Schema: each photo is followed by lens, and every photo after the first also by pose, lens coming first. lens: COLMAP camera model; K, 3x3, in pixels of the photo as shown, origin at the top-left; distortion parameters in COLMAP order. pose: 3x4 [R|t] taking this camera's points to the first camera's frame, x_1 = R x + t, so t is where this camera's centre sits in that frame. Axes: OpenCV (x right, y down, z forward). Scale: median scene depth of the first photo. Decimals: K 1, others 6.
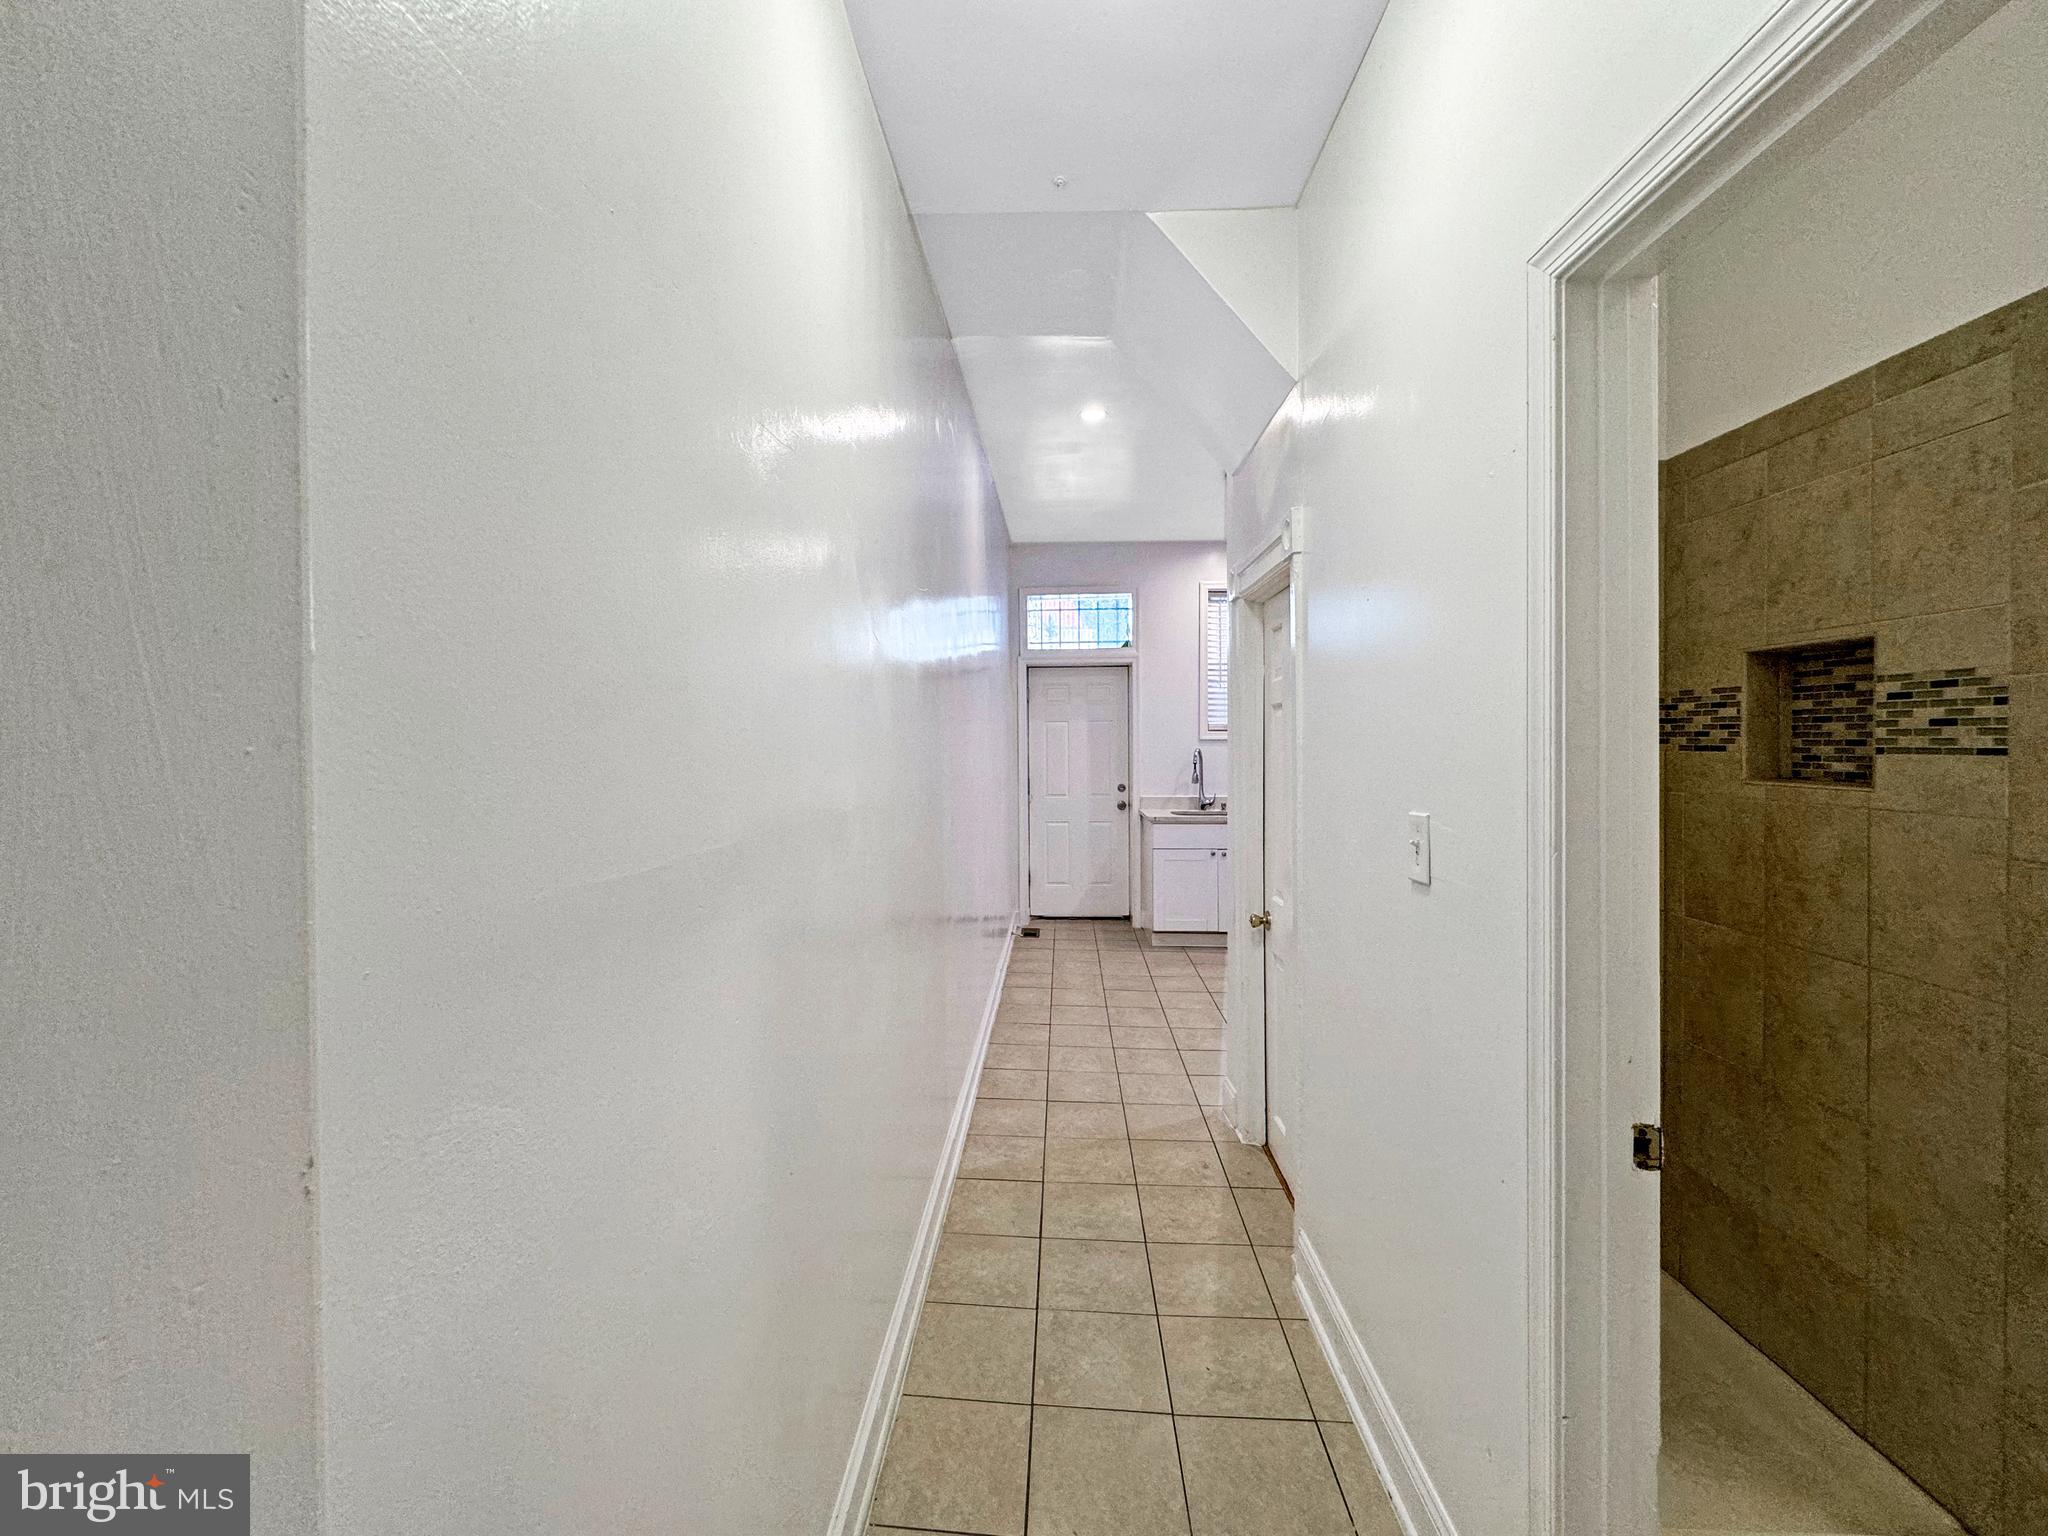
lens RADIAL K [[834.2, 0, 1021.6], [0, 834.2, 754.3], [0, 0, 1]] dist [-0.001010, -0.000293]
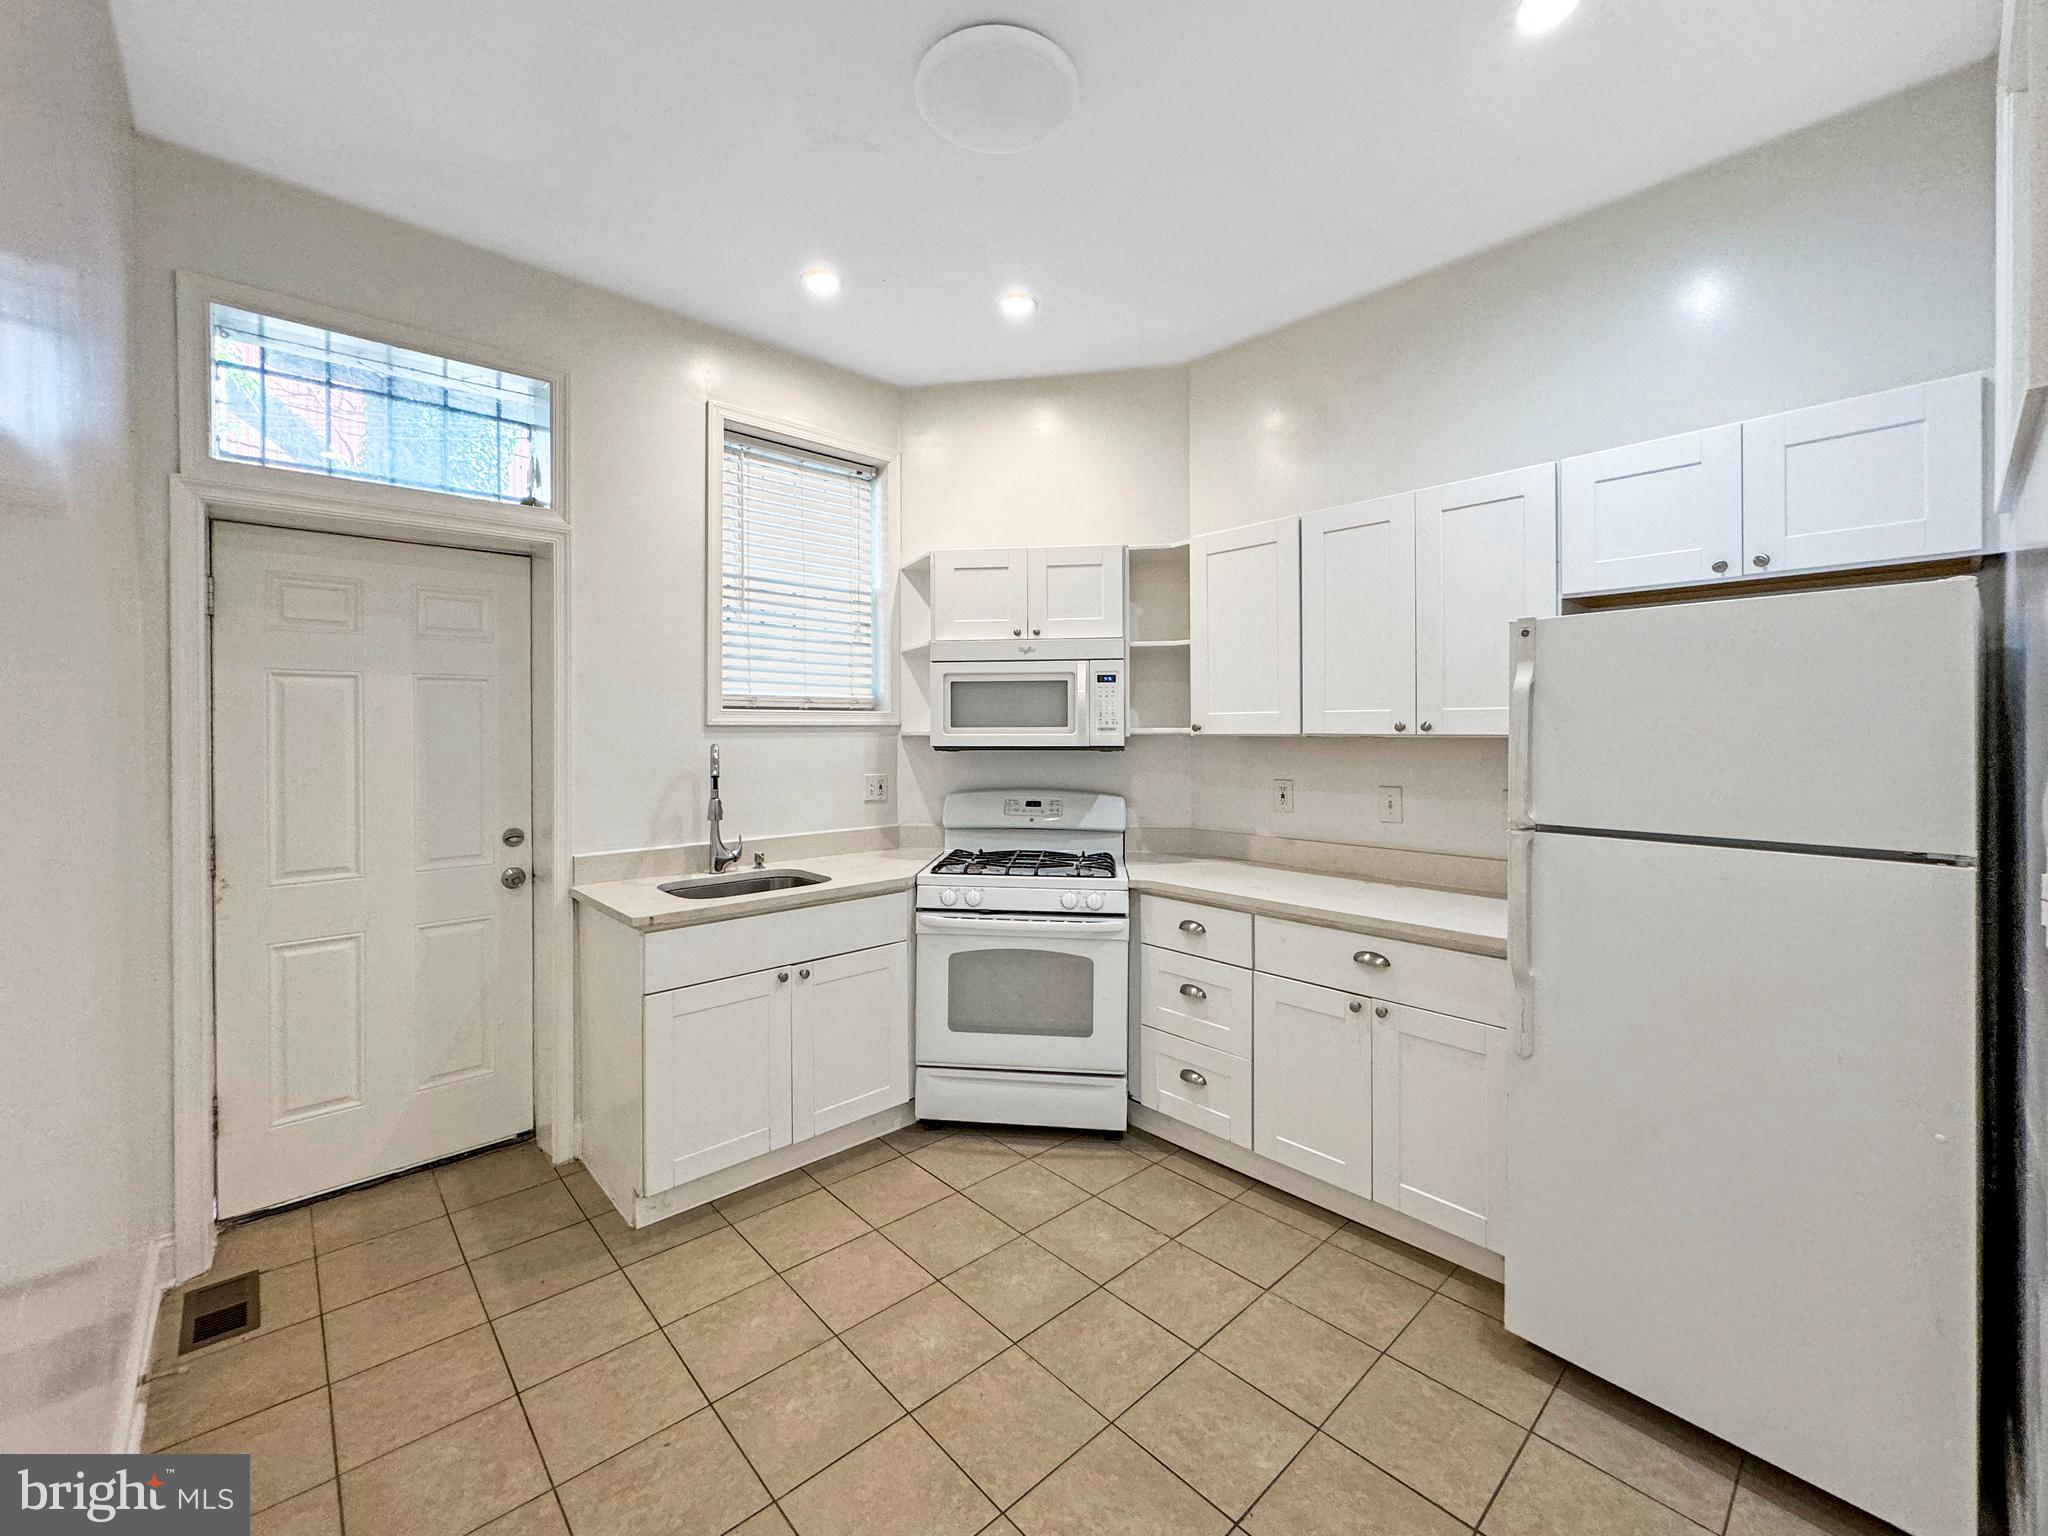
lens RADIAL K [[834.2, 0, 1022.3], [0, 834.2, 731.6], [0, 0, 1]] dist [-0.001010, -0.000293]
pose [[0.696534, -0.001801, 0.717521, -0.005981], [0.007957, 0.999955, -0.005215, -0.010337], [-0.717480, 0.009342, 0.696517, 0.521169]]
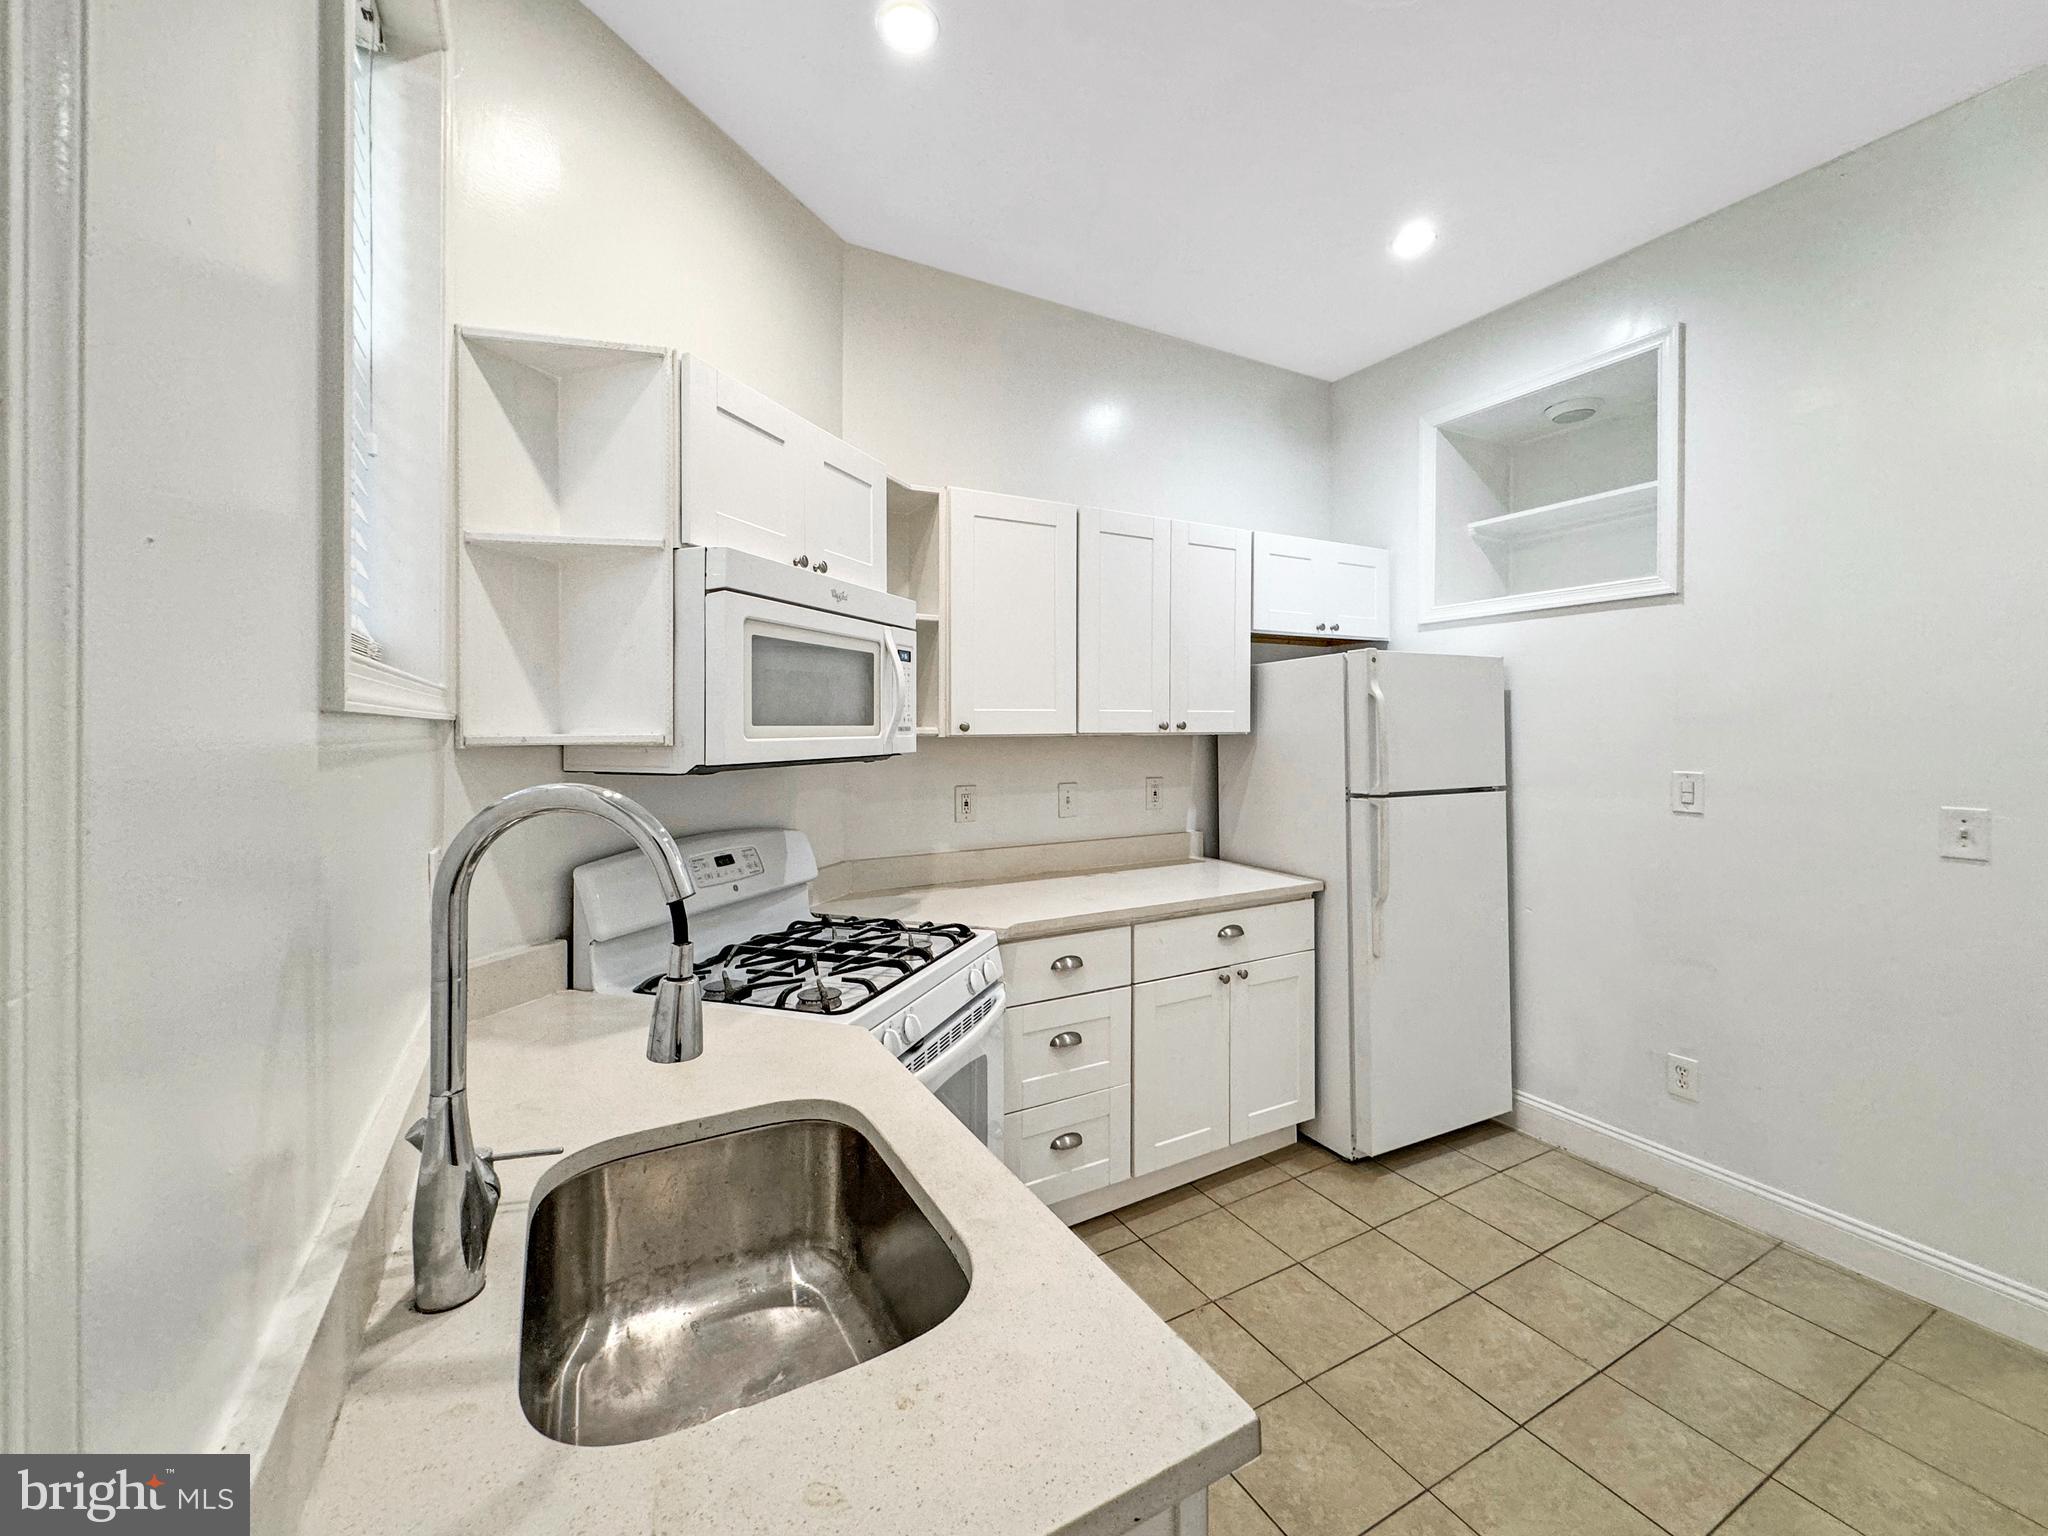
lens RADIAL K [[834.2, 0, 1030.9], [0, 834.2, 728.1], [0, 0, 1]] dist [-0.001010, -0.000293]
pose [[-0.537217, 0.005879, 0.843424, 0.061959], [0.015406, 0.999877, 0.002843, -0.014230], [-0.843303, 0.014522, -0.537242, 0.941125]]
